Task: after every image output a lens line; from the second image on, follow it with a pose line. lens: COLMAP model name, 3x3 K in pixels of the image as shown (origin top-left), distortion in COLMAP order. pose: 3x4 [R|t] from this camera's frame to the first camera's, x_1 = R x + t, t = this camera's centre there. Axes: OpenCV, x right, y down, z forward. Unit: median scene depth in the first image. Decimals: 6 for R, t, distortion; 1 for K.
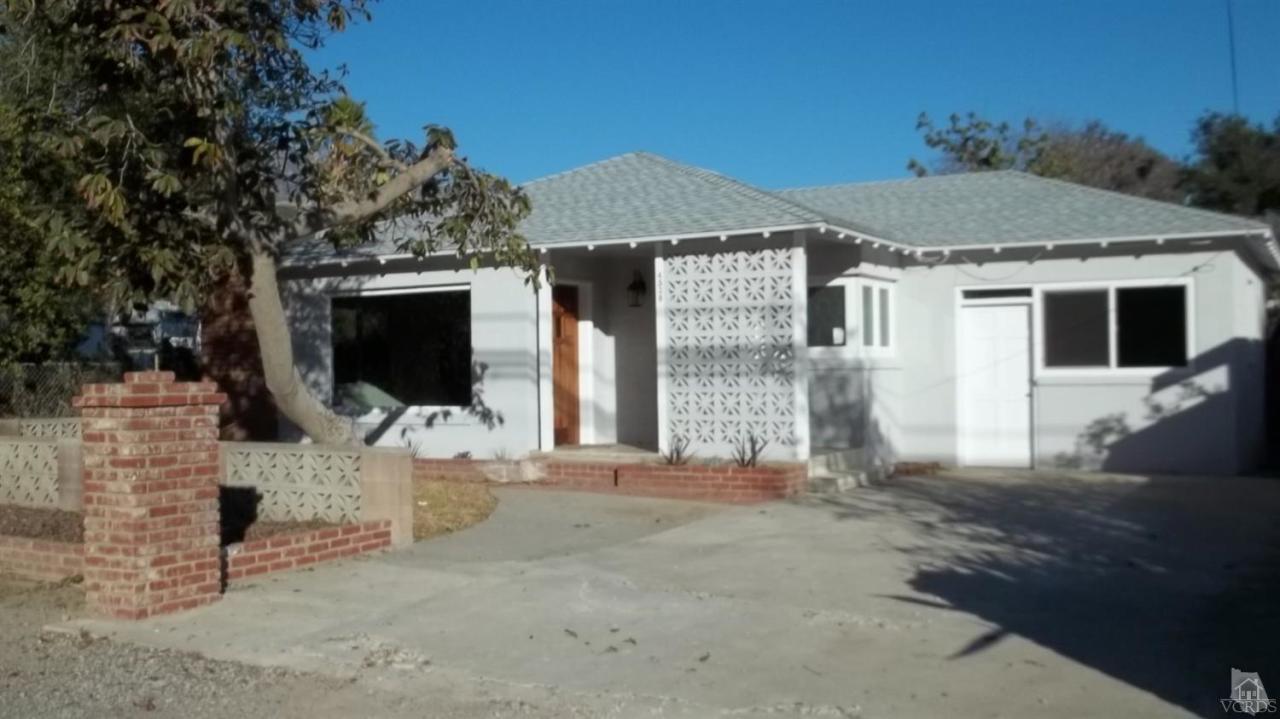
lens RADIAL K [[1284.0, 0, 596.1], [0, 1284.0, 345.6], [0, 0, 1]] dist [-0.086326, 0.000000]
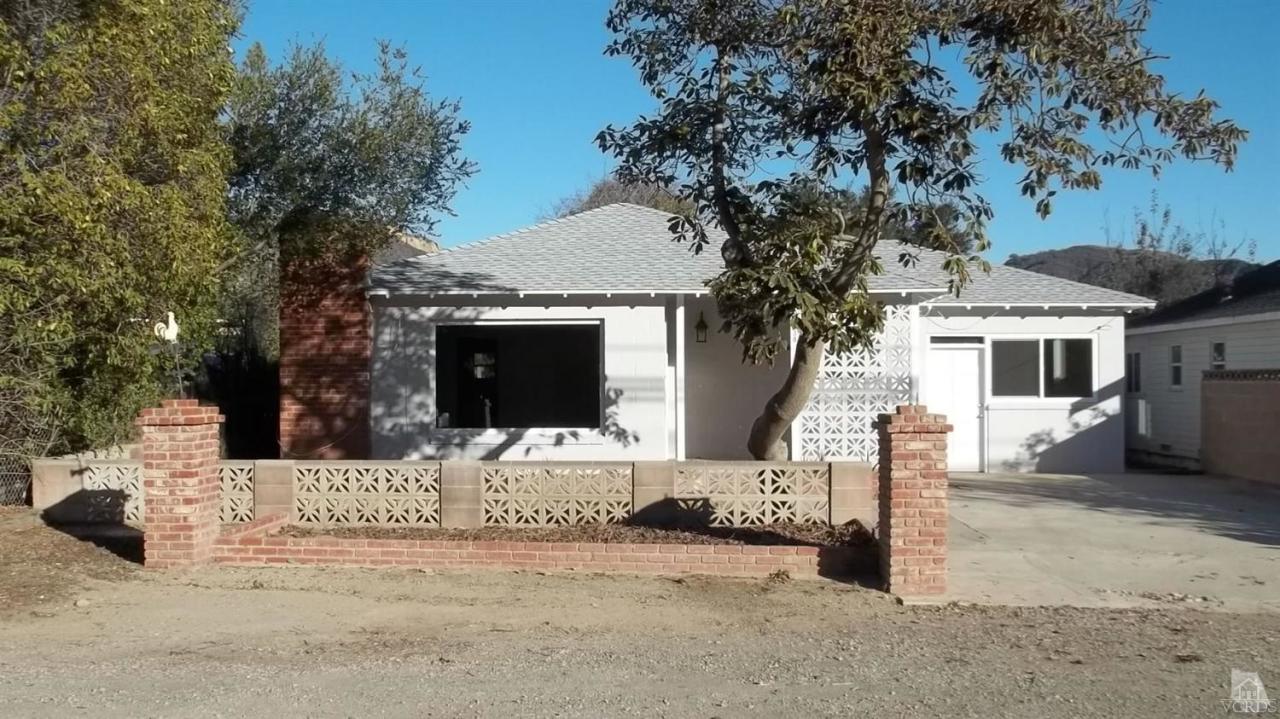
lens RADIAL K [[1284.0, 0, 657.7], [0, 1284.0, 327.9], [0, 0, 1]] dist [-0.086326, 0.000000]
pose [[0.877624, 0.031347, 0.478323, -0.601819], [-0.019611, 0.999372, -0.029512, -0.007930], [-0.478948, 0.016520, 0.877688, -0.018975]]
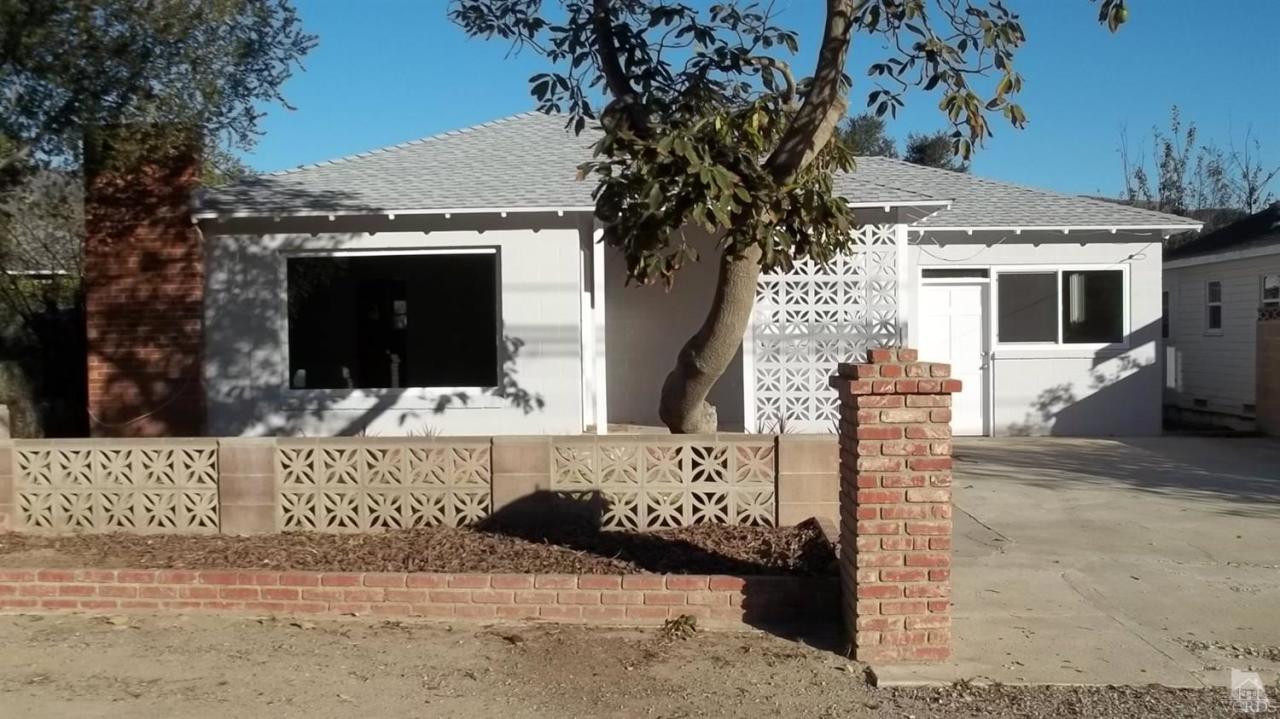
lens RADIAL K [[1284.0, 0, 650.9], [0, 1284.0, 353.3], [0, 0, 1]] dist [-0.086326, 0.000000]
pose [[0.876957, -0.004912, 0.480543, -0.429588], [-0.007442, 0.999689, 0.023801, 0.002530], [-0.480511, -0.024449, 0.876648, 0.181944]]
